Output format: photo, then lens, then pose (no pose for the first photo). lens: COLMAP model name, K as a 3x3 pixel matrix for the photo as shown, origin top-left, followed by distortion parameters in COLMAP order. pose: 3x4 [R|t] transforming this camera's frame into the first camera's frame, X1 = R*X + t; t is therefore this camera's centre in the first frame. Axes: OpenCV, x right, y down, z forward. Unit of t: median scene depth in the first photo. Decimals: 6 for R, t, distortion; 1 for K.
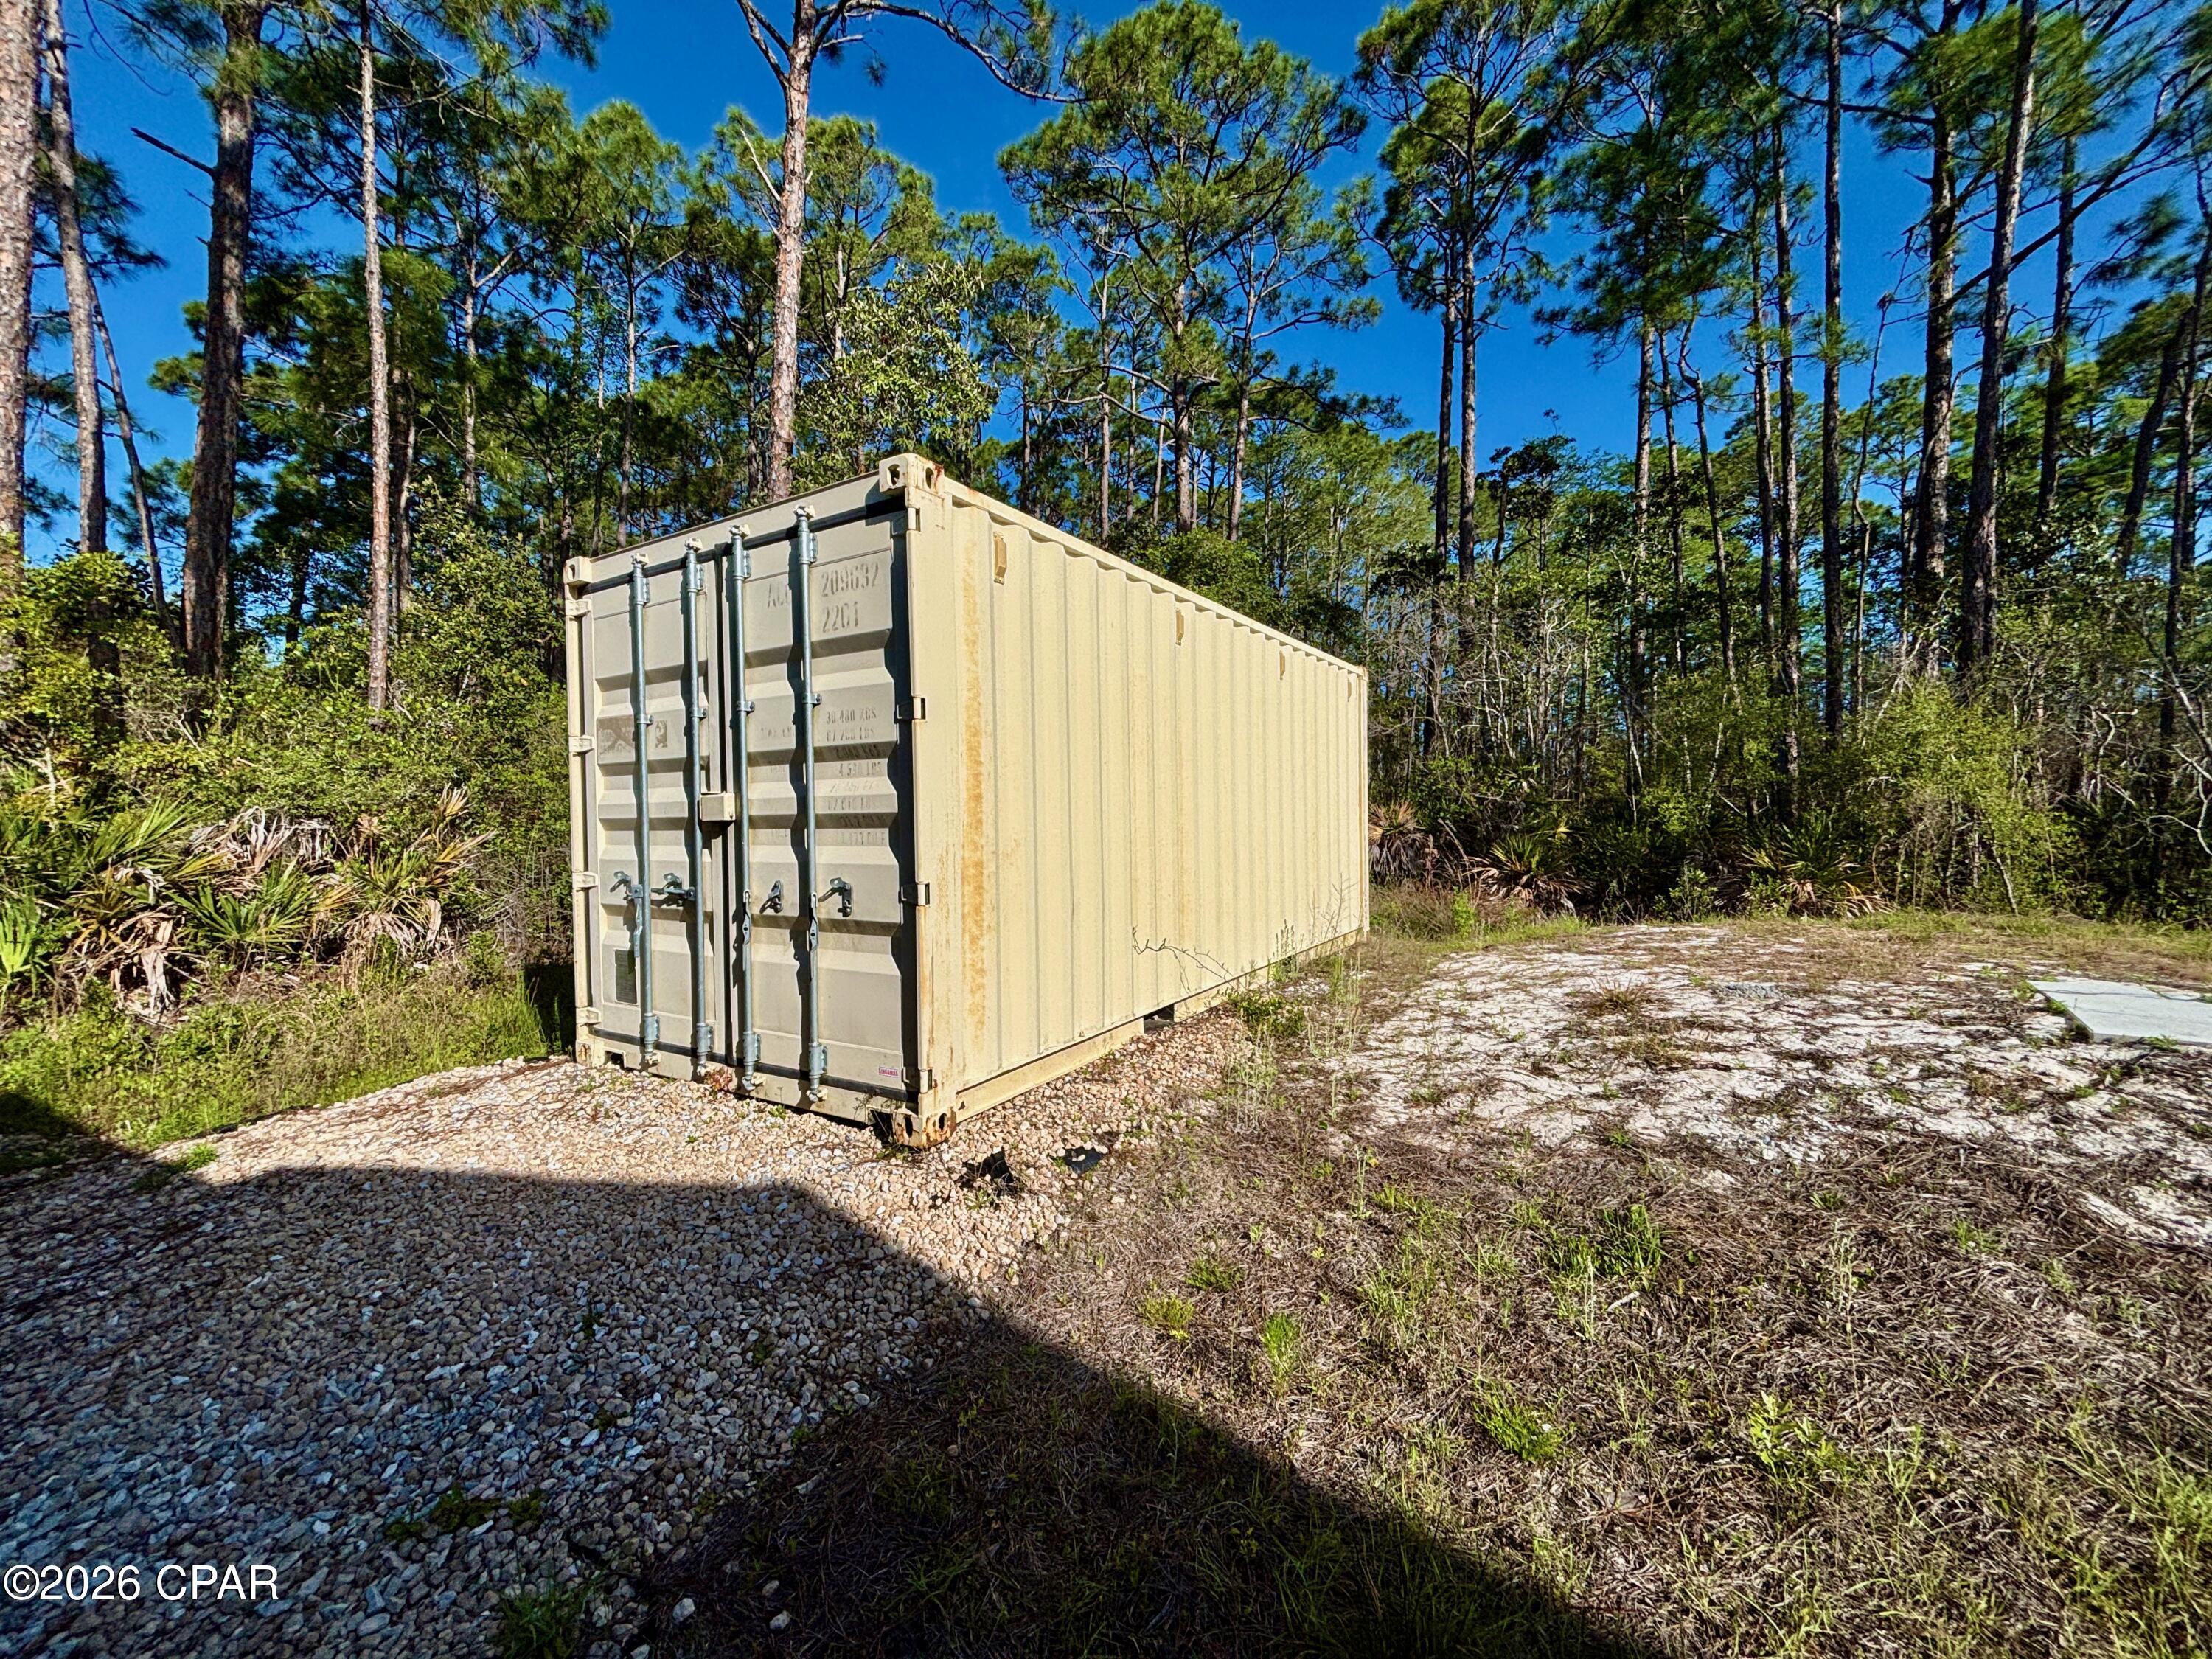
lens RADIAL K [[884.8, 0, 1099.7], [0, 884.8, 832.9], [0, 0, 1]] dist [0.000364, 0.000004]
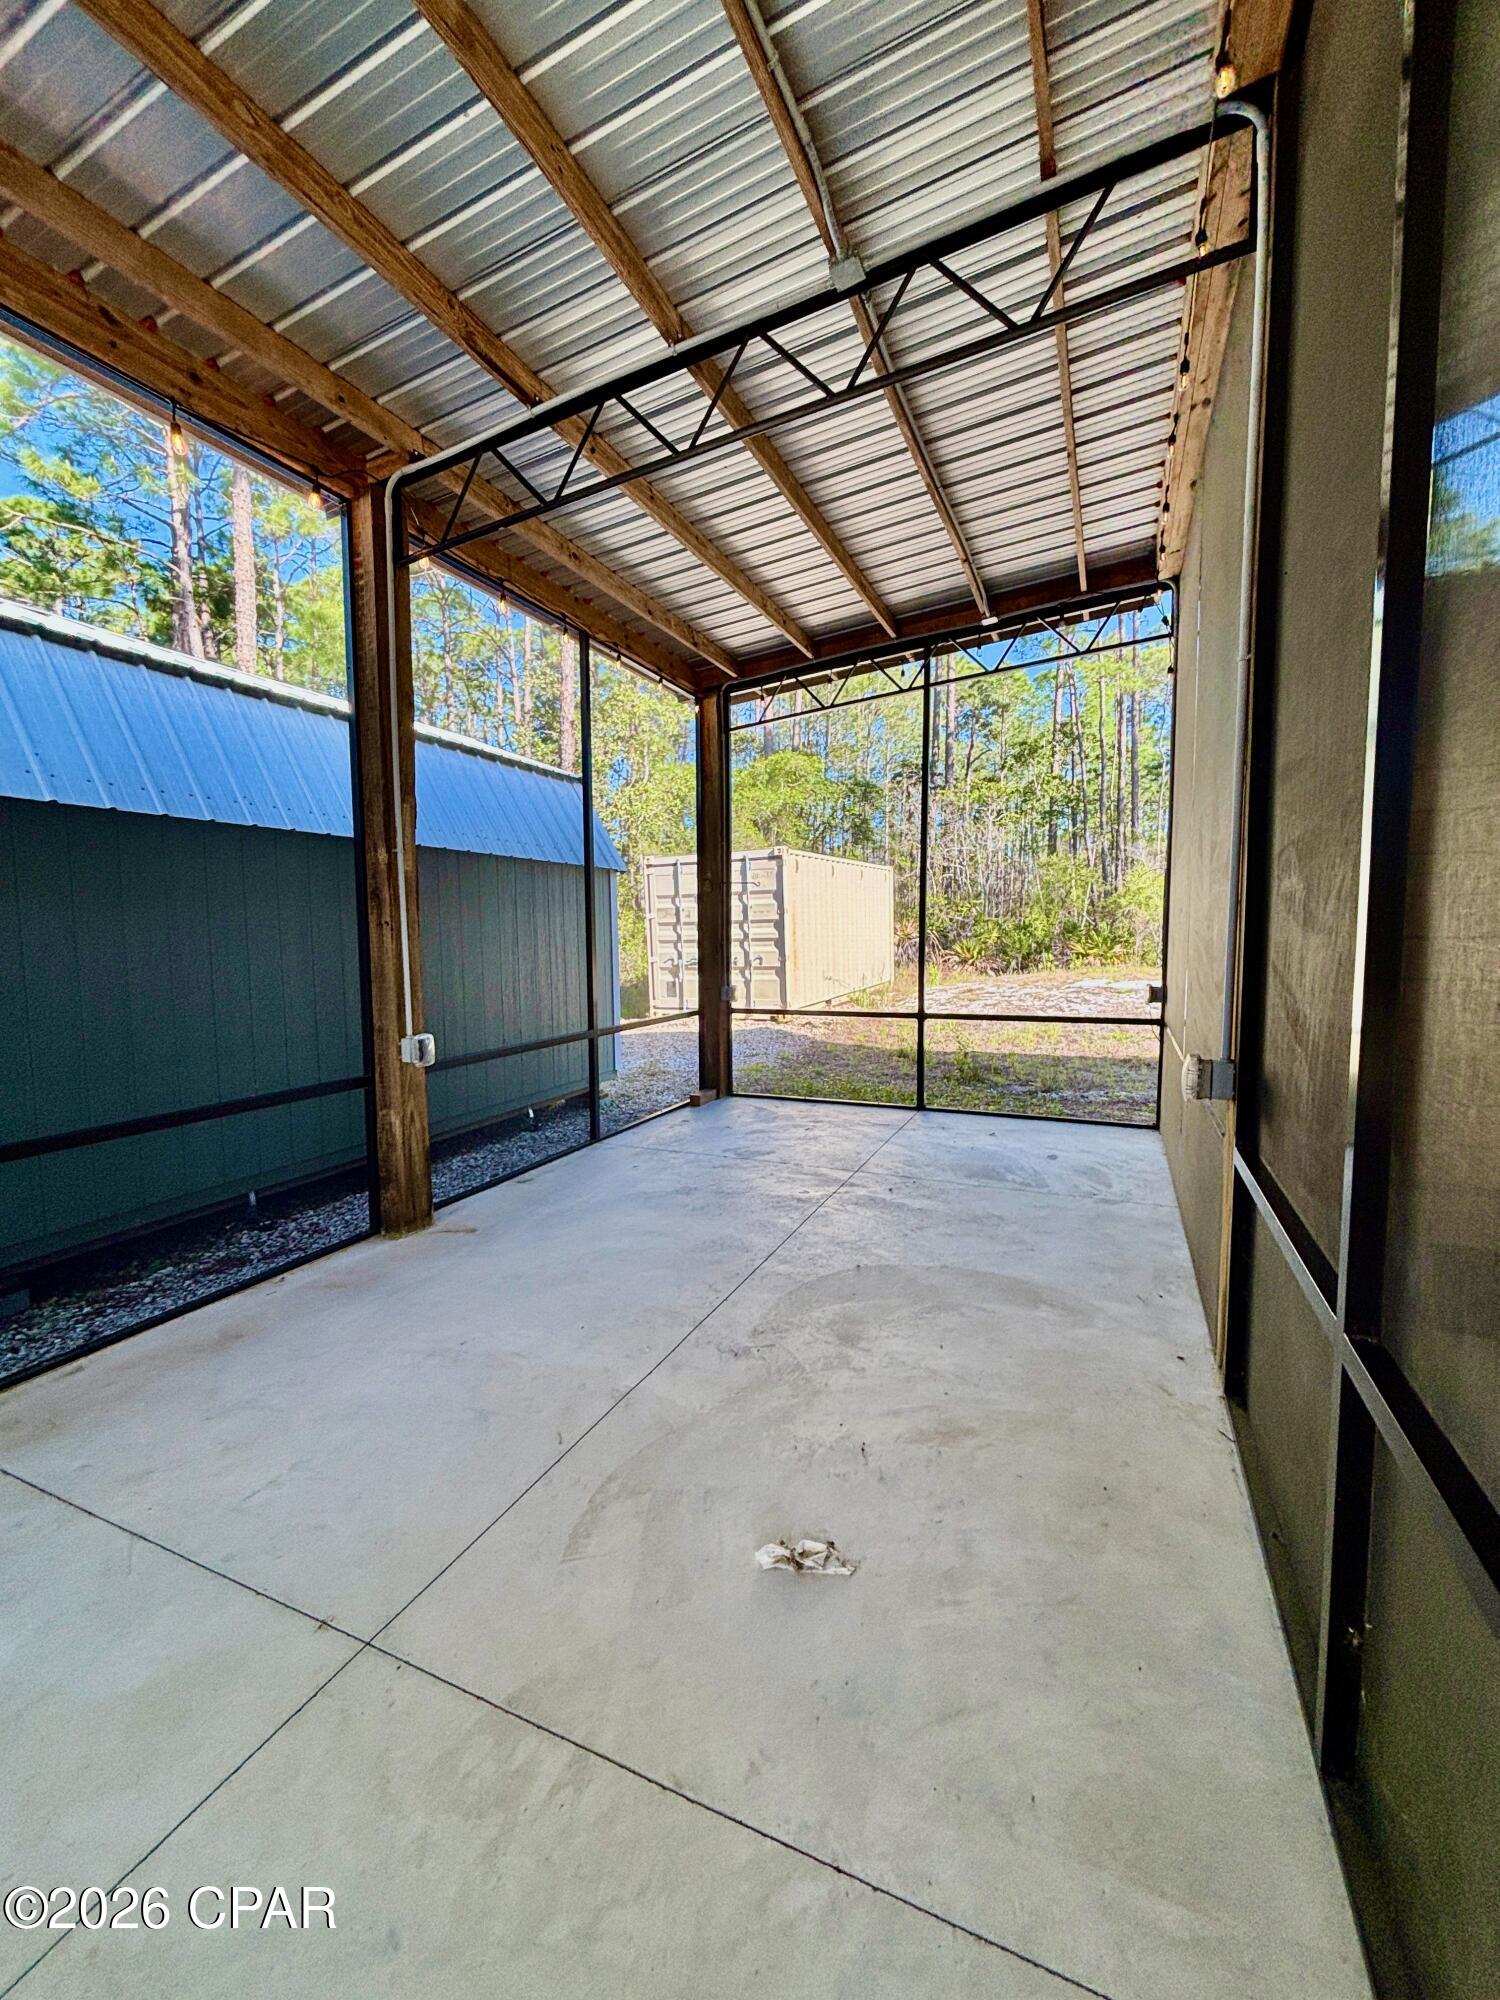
lens RADIAL K [[800.0, 0, 752.0], [0, 800.0, 999.2], [0, 0, 1]] dist [0.000364, 0.000004]
pose [[0.991422, -0.024709, 0.128345, -0.747886], [0.014931, 0.996950, 0.076596, -0.022932], [-0.129846, -0.074023, 0.988767, -2.293231]]
